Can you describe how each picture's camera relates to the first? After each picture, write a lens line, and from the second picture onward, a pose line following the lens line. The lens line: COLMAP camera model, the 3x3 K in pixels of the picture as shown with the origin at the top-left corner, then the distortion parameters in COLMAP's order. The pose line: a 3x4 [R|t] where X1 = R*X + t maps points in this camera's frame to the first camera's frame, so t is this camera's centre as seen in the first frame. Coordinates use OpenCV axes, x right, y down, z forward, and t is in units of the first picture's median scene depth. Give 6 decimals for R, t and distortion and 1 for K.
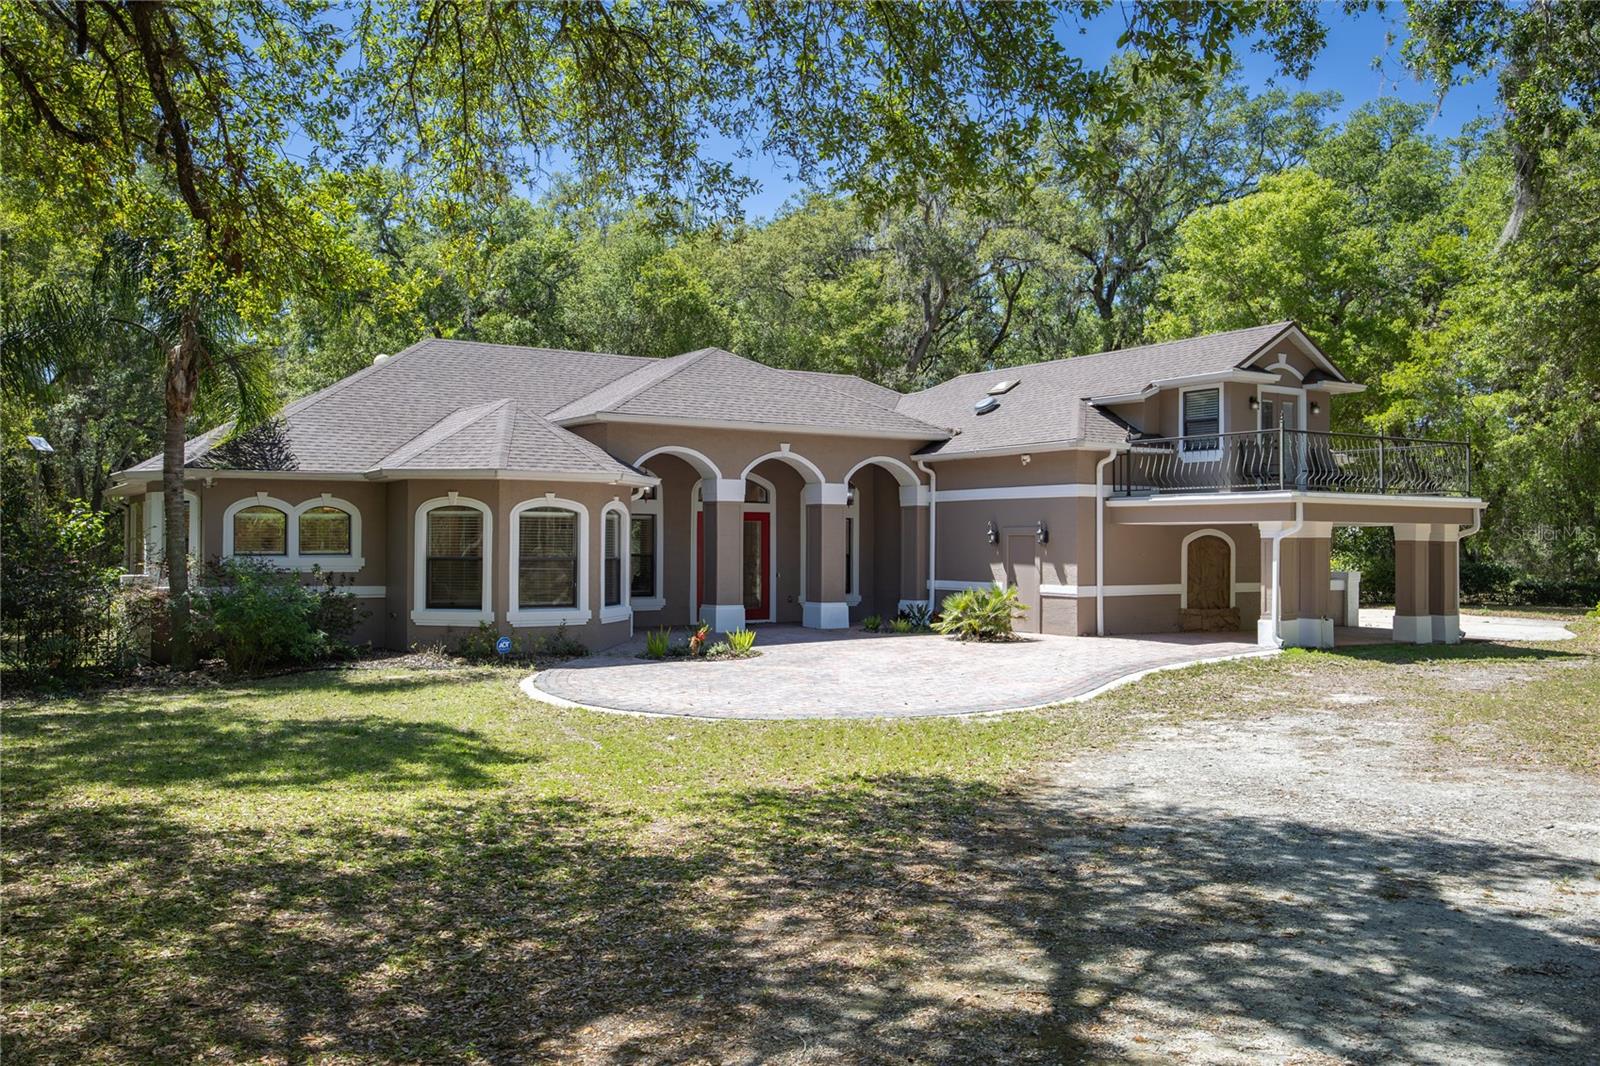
lens RADIAL K [[1456.9, 0, 800.9], [0, 1456.9, 533.5], [0, 0, 1]] dist [0.013710, 0.003121]
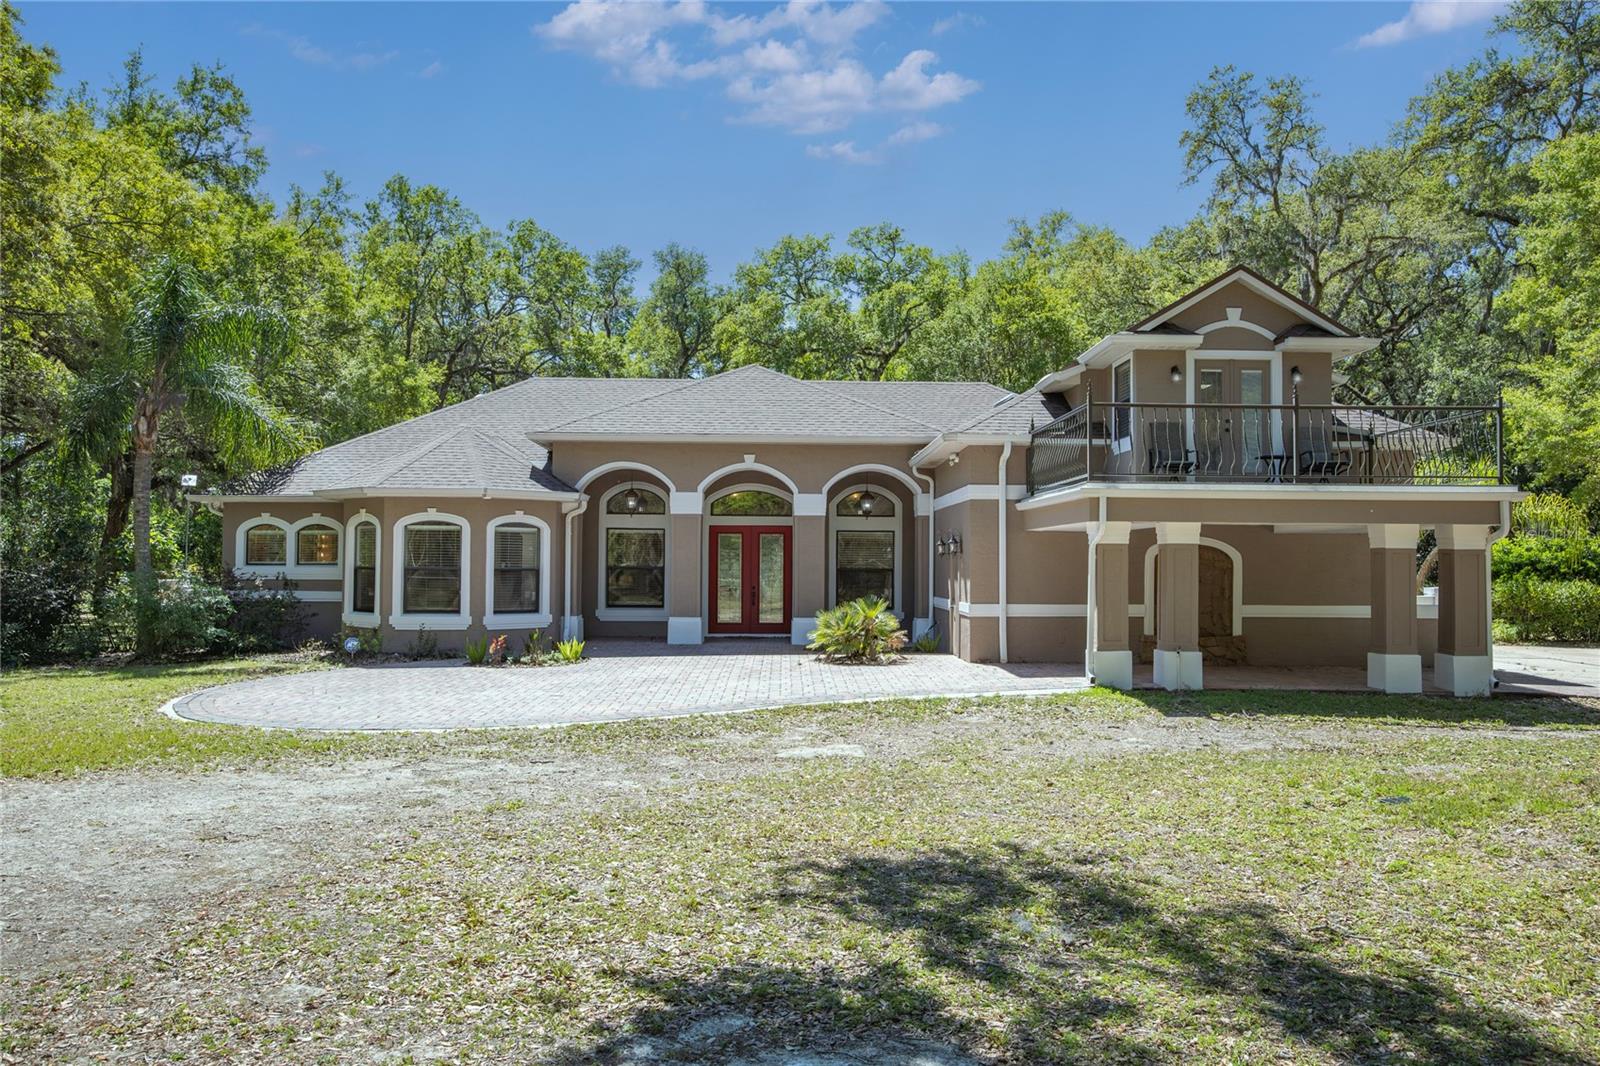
lens RADIAL K [[1266.6, 0, 800.2], [0, 1266.6, 533.0], [0, 0, 1]] dist [0.010916, 0.004527]
pose [[0.828225, -0.012806, -0.560249, 0.531781], [0.000663, 0.999761, -0.021872, 0.010845], [0.560395, 0.017743, 0.828036, 0.329469]]
